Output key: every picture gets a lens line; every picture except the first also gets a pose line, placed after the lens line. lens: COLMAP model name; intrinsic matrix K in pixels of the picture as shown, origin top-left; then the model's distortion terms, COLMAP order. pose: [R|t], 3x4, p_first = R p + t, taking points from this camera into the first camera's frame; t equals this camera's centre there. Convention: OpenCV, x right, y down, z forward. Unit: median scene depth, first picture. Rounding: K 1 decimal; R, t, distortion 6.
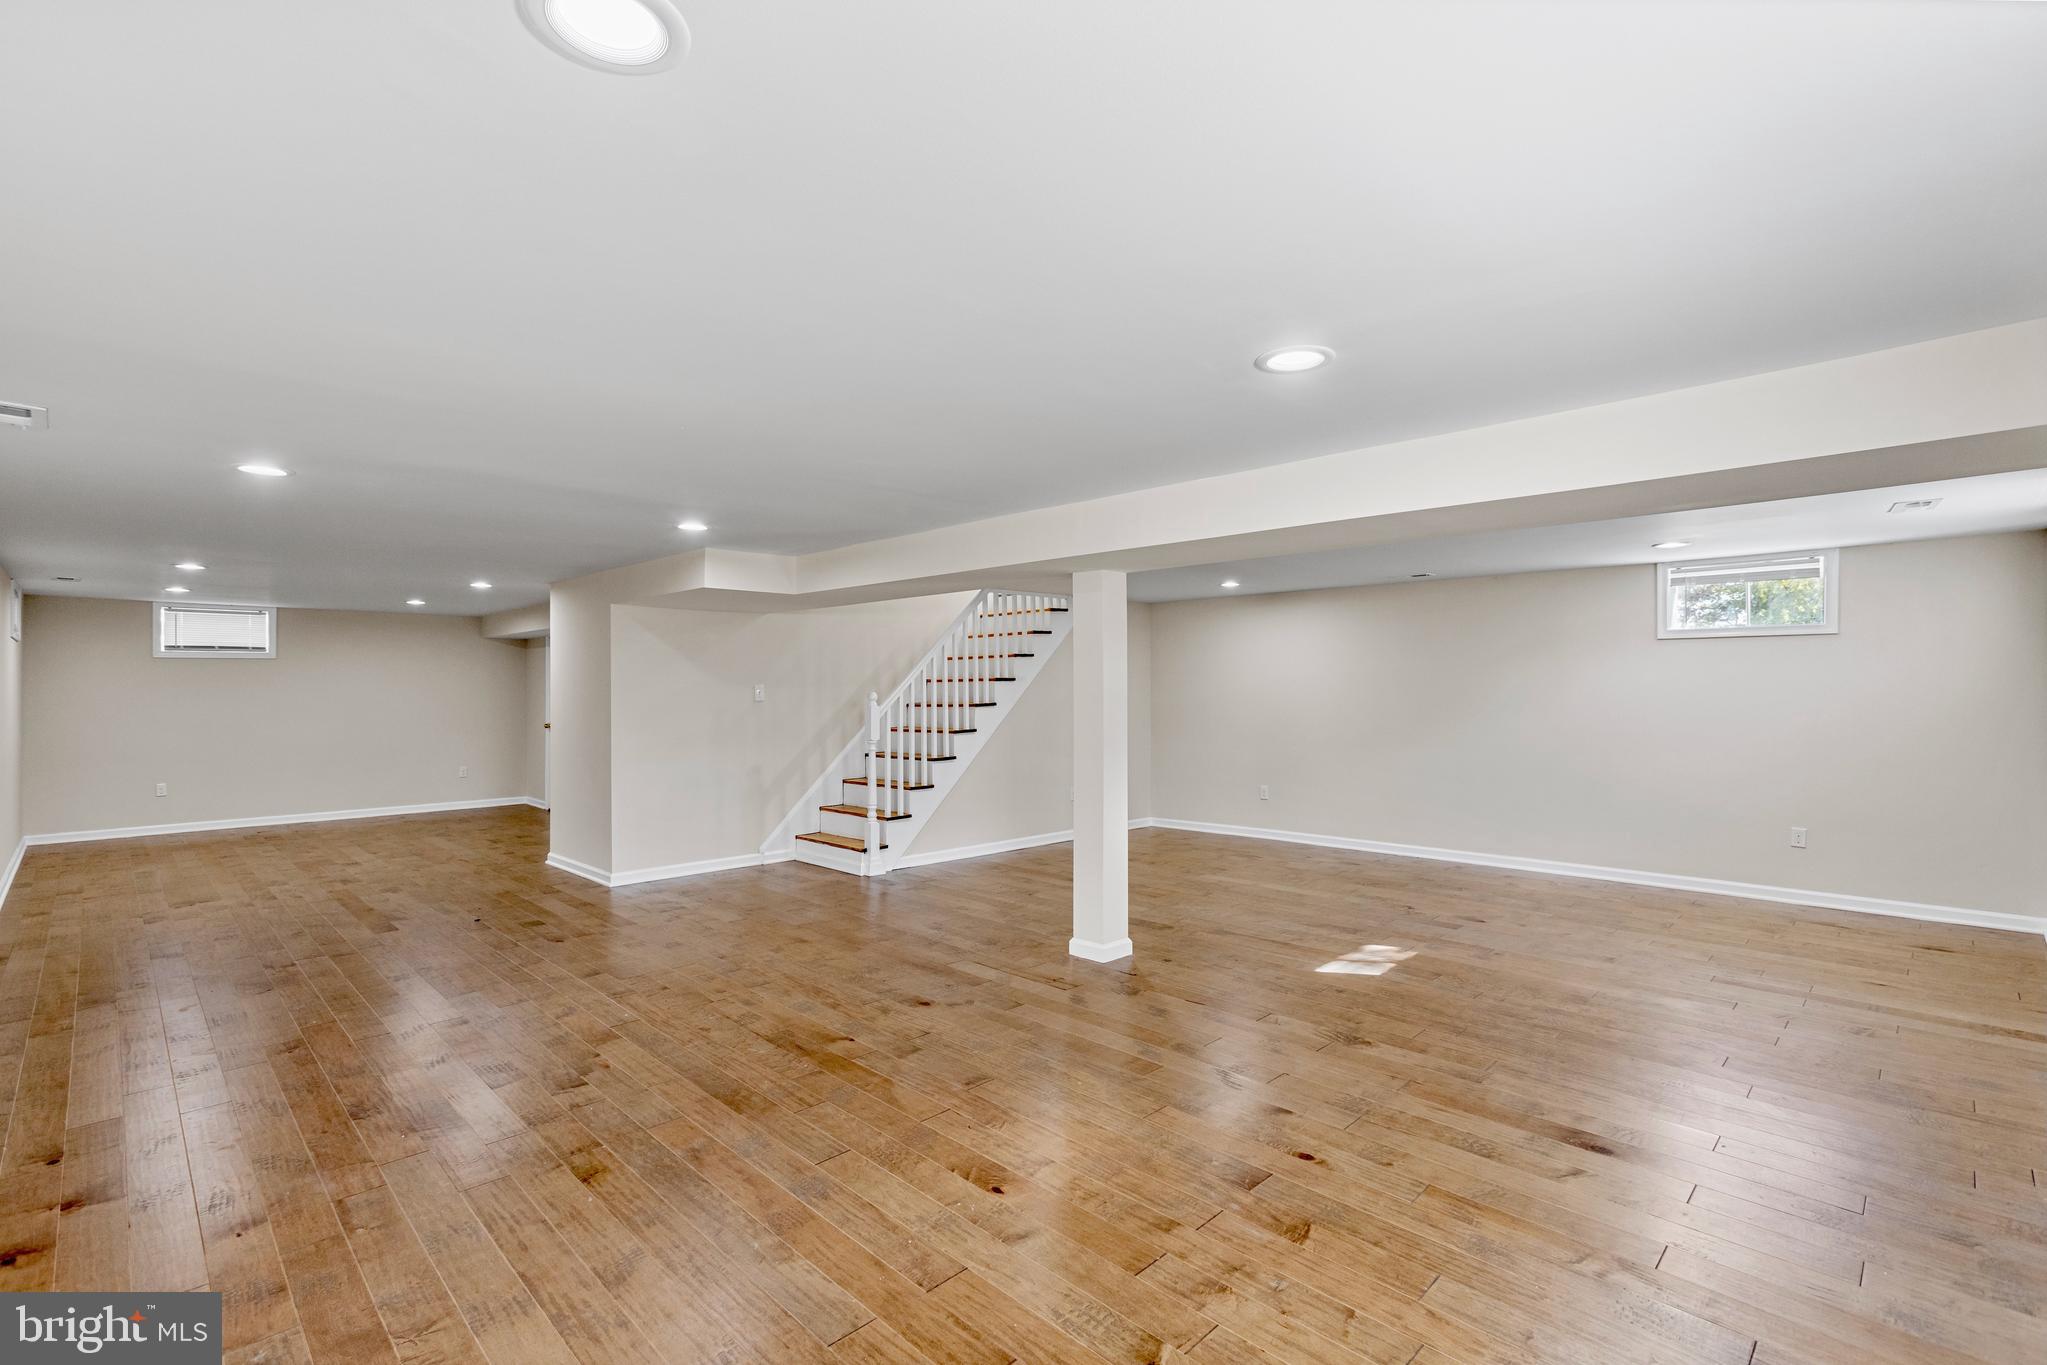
lens RADIAL K [[931.7, 0, 1013.5], [0, 931.7, 682.6], [0, 0, 1]] dist [0.001865, 0.006011]
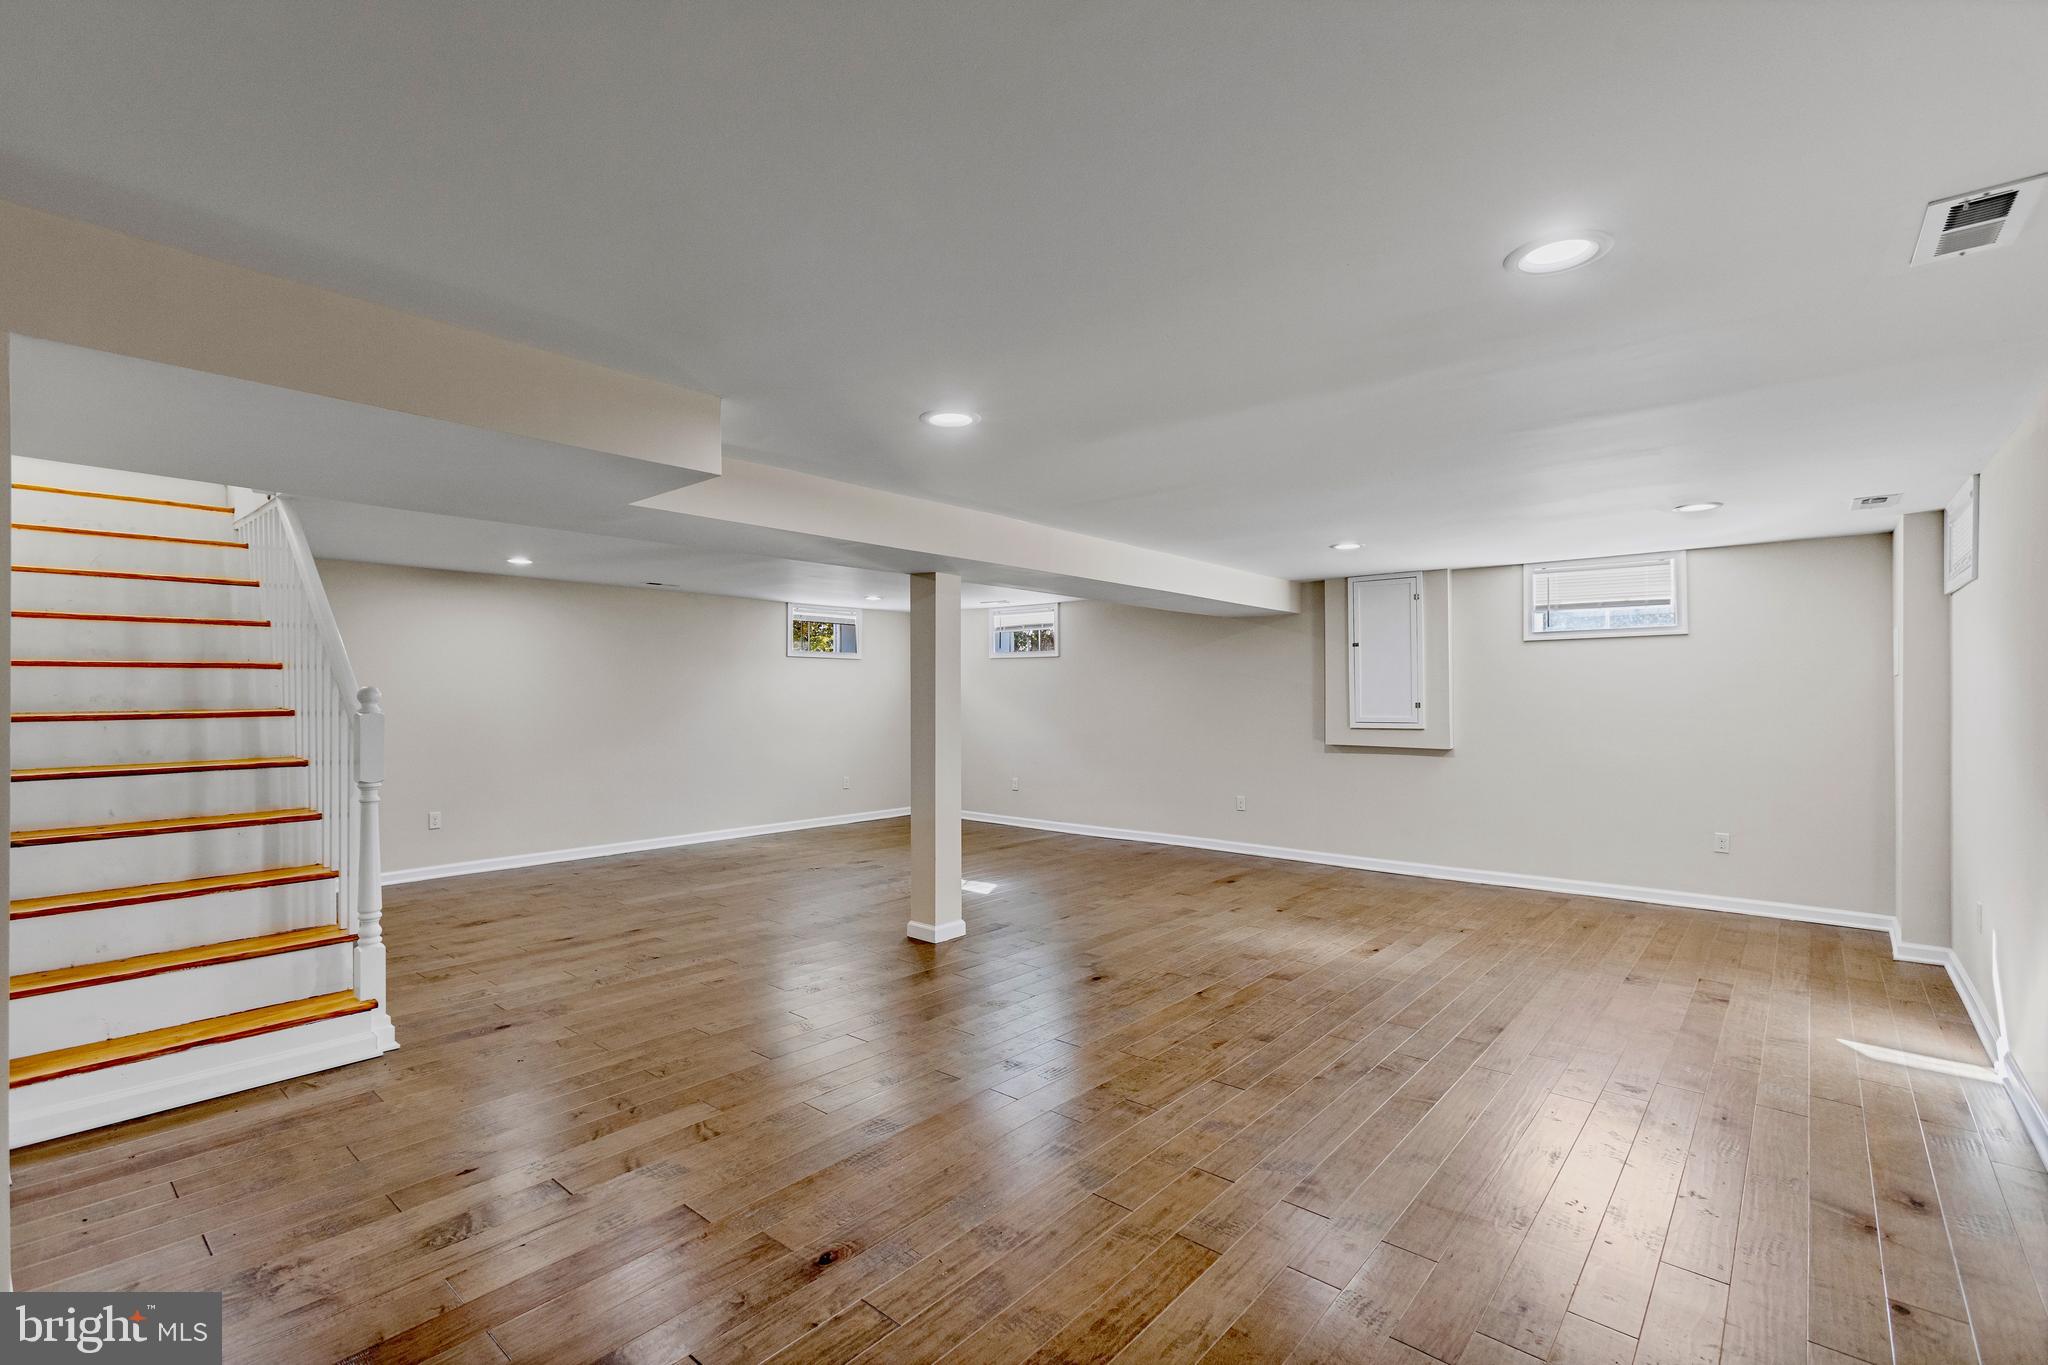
lens RADIAL K [[932.2, 0, 1010.6], [0, 932.2, 693.5], [0, 0, 1]] dist [0.001865, 0.006011]
pose [[-0.089266, 0.006058, 0.995989, -0.648252], [-0.009535, 0.999930, -0.006937, 0.013876], [-0.995962, -0.010116, -0.089202, 0.671753]]
